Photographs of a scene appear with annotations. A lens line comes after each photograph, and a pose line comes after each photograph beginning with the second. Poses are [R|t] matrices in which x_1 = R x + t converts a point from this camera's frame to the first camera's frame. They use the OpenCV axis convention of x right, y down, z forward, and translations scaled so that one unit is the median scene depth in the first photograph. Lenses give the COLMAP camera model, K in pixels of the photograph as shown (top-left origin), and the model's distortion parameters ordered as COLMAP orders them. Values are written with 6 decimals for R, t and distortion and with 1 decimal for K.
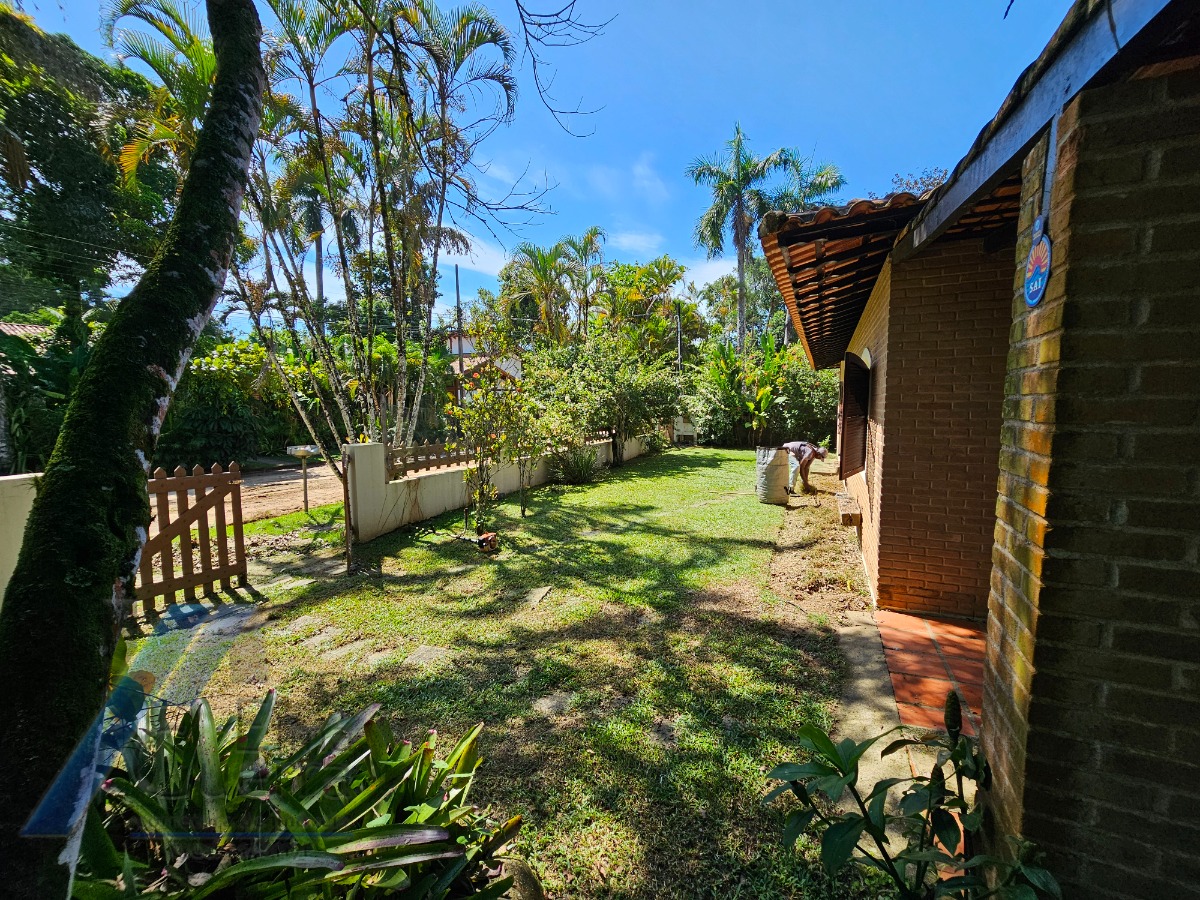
lens RADIAL K [[492.0, 0, 597.4], [0, 492.0, 449.7], [0, 0, 1]] dist [-0.002568, 0.000948]
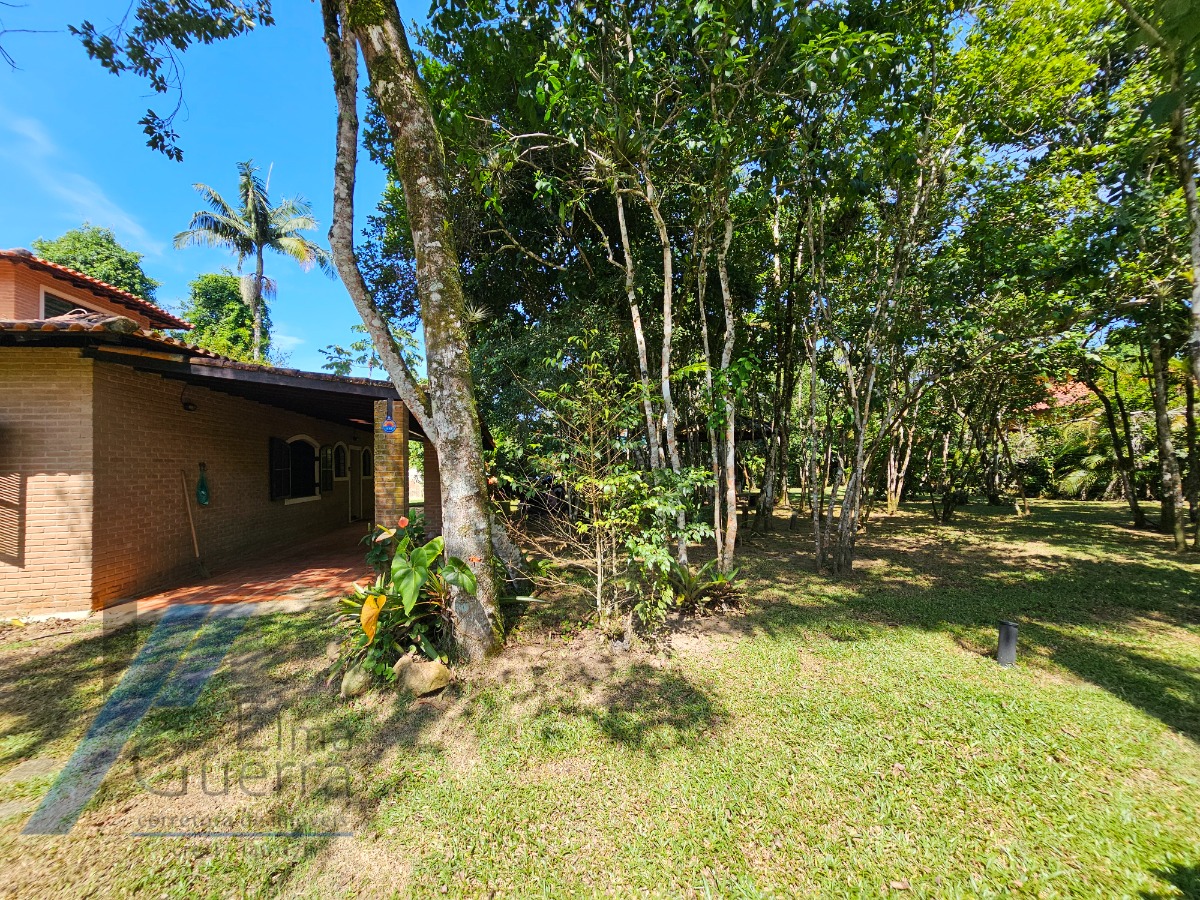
lens RADIAL K [[492.0, 0, 597.4], [0, 492.0, 449.7], [0, 0, 1]] dist [-0.002568, 0.000948]
pose [[-0.574764, 0.053802, 0.816548, -0.923150], [0.106764, 0.994238, 0.009641, 0.015455], [-0.811325, 0.092719, -0.577196, 0.443842]]
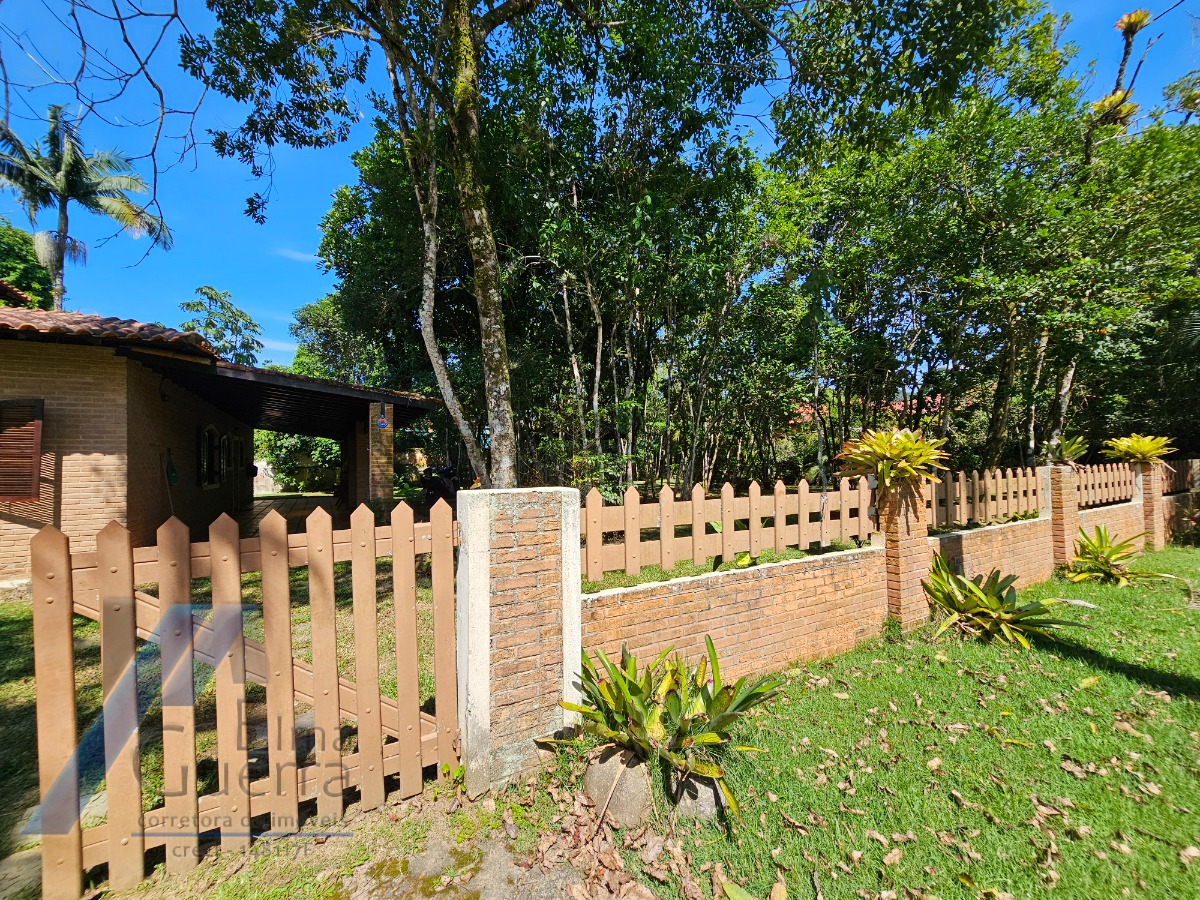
lens RADIAL K [[492.0, 0, 597.4], [0, 492.0, 449.7], [0, 0, 1]] dist [-0.002568, 0.000948]
pose [[-0.811673, 0.039094, 0.582802, -1.121248], [0.079395, 0.995882, 0.043771, -0.007029], [-0.578691, 0.081799, -0.811435, 0.976829]]
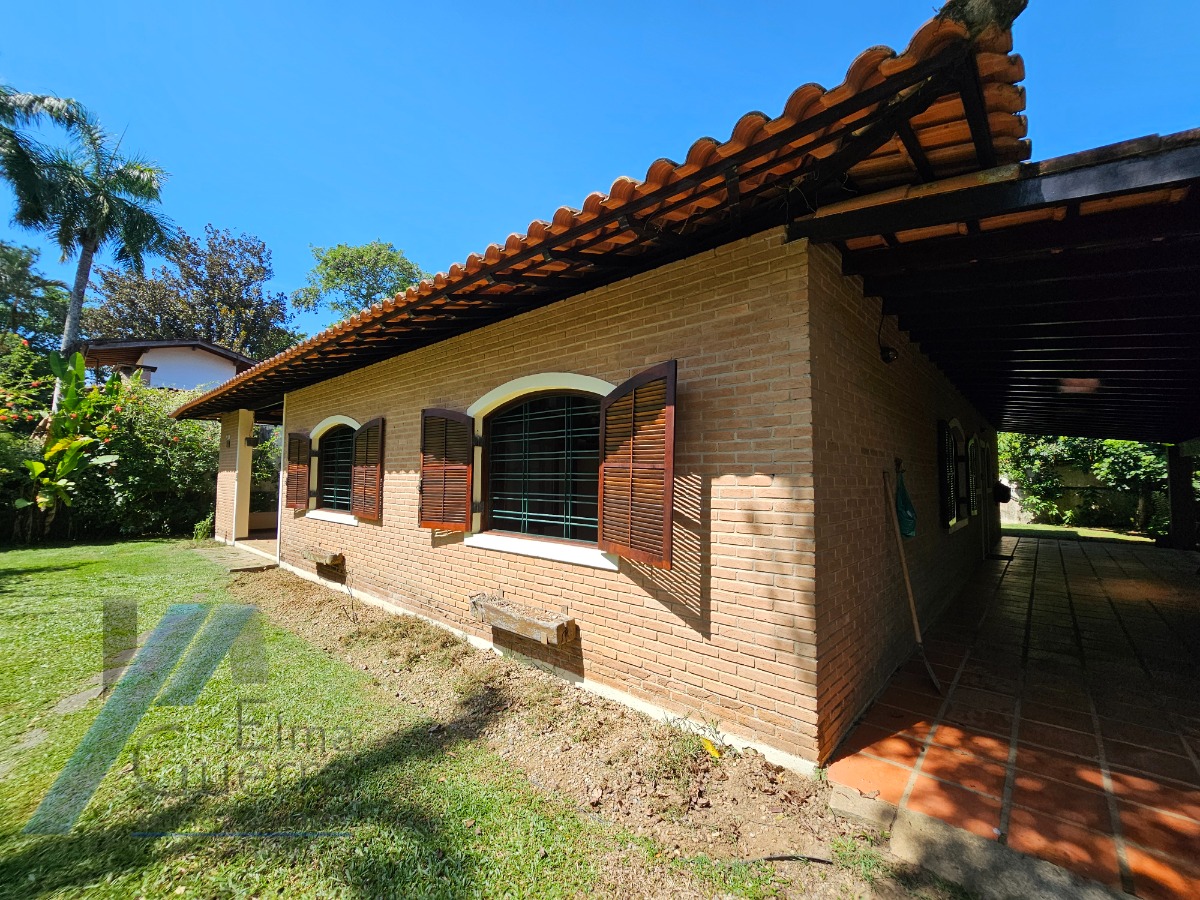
lens RADIAL K [[491.0, 0, 595.0], [0, 491.0, 449.2], [0, 0, 1]] dist [0.000739, 0.000470]
pose [[0.301791, 0.070142, 0.950790, -0.089231], [0.076408, 0.992302, -0.097457, -0.025778], [-0.950307, 0.102059, 0.294108, 0.745000]]
